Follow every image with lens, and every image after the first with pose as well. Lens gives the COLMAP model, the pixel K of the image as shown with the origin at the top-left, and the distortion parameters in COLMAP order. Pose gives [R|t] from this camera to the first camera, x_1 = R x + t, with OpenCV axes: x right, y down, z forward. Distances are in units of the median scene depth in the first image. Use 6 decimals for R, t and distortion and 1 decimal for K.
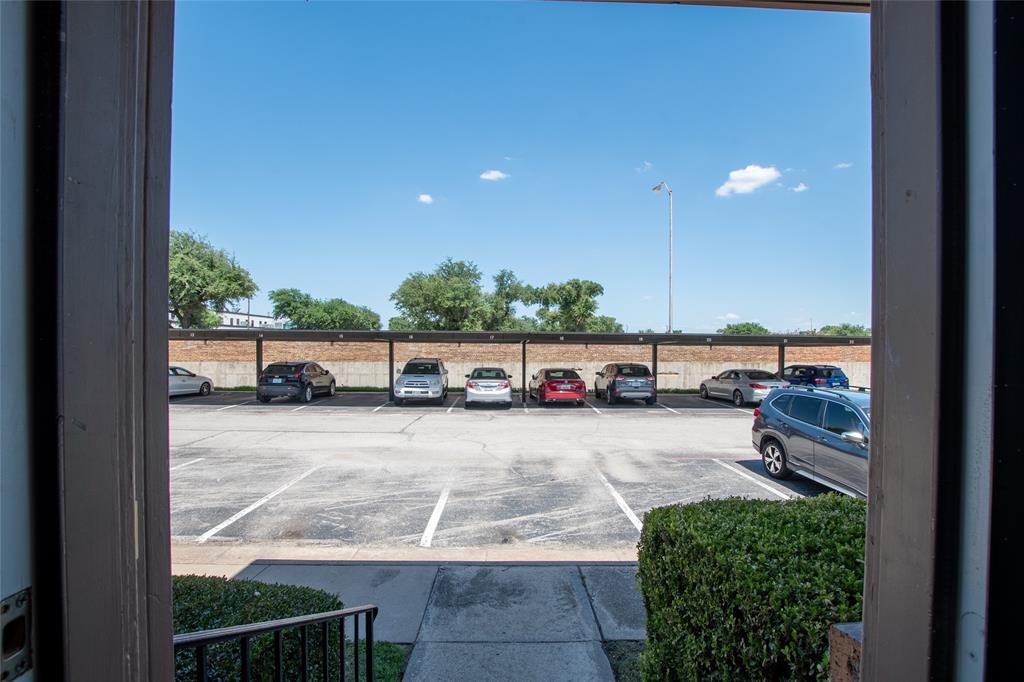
lens RADIAL K [[462.8, 0, 514.7], [0, 462.8, 347.7], [0, 0, 1]] dist [-0.034682, 0.004417]
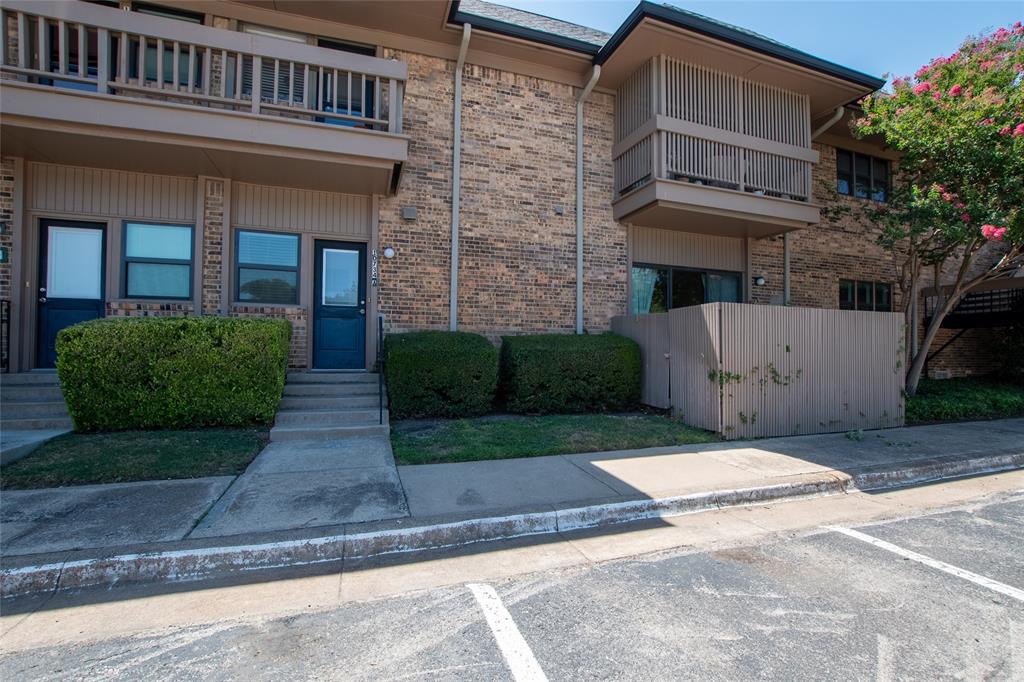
lens RADIAL K [[462.8, 0, 512.9], [0, 462.8, 347.8], [0, 0, 1]] dist [-0.034682, 0.004417]
pose [[-0.955560, -0.015332, -0.294398, -0.024436], [-0.011388, 0.999821, -0.015104, 0.054248], [0.294577, -0.011081, -0.955563, 0.415727]]
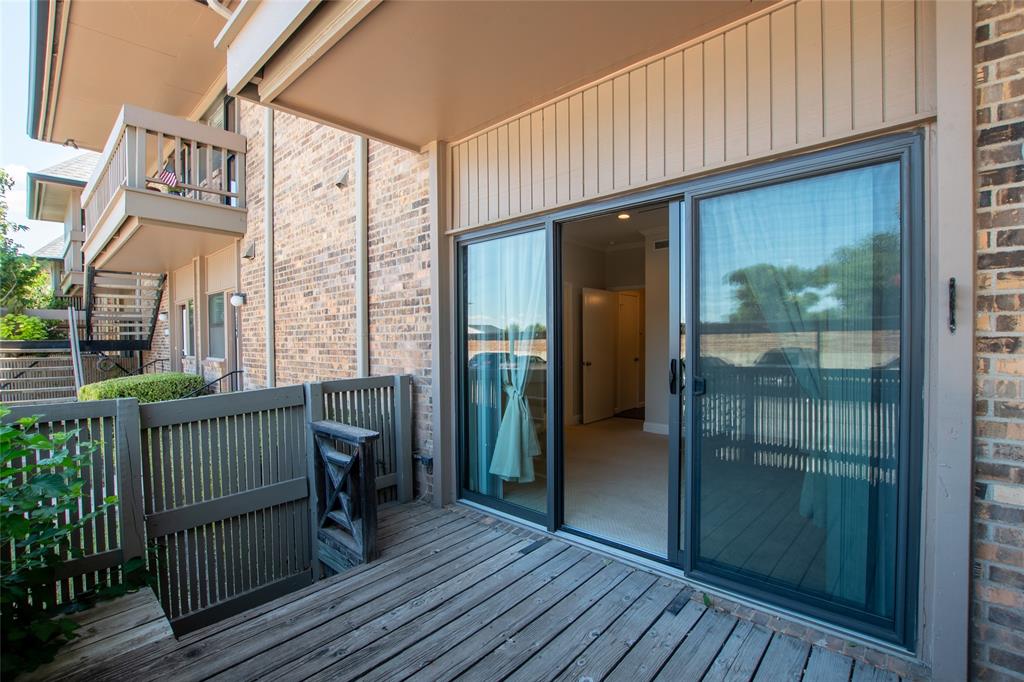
lens RADIAL K [[462.8, 0, 513.0], [0, 462.8, 340.2], [0, 0, 1]] dist [-0.034682, 0.004417]
pose [[-0.714806, 0.000998, 0.699322, -0.403138], [0.013704, 0.999827, 0.012581, 0.002340], [-0.699189, 0.018576, -0.714696, 0.138134]]
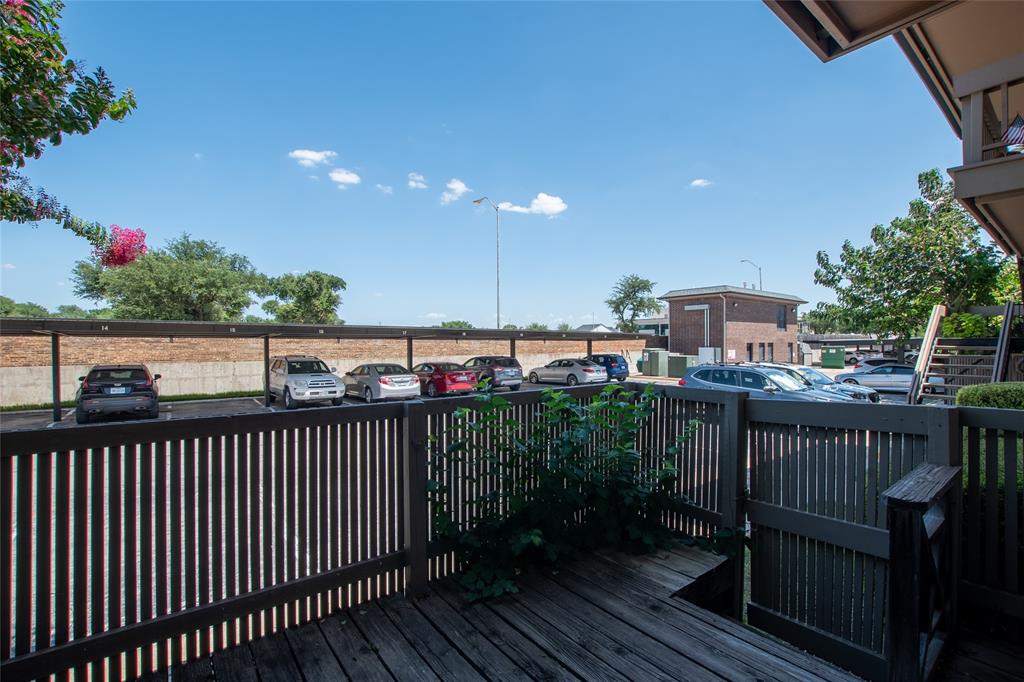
lens RADIAL K [[462.8, 0, 517.4], [0, 462.8, 343.2], [0, 0, 1]] dist [-0.034682, 0.004417]
pose [[0.807481, -0.007771, 0.589843, -0.381922], [0.009339, 0.999956, 0.000389, 0.002402], [-0.589820, 0.005194, 0.807518, 0.043100]]
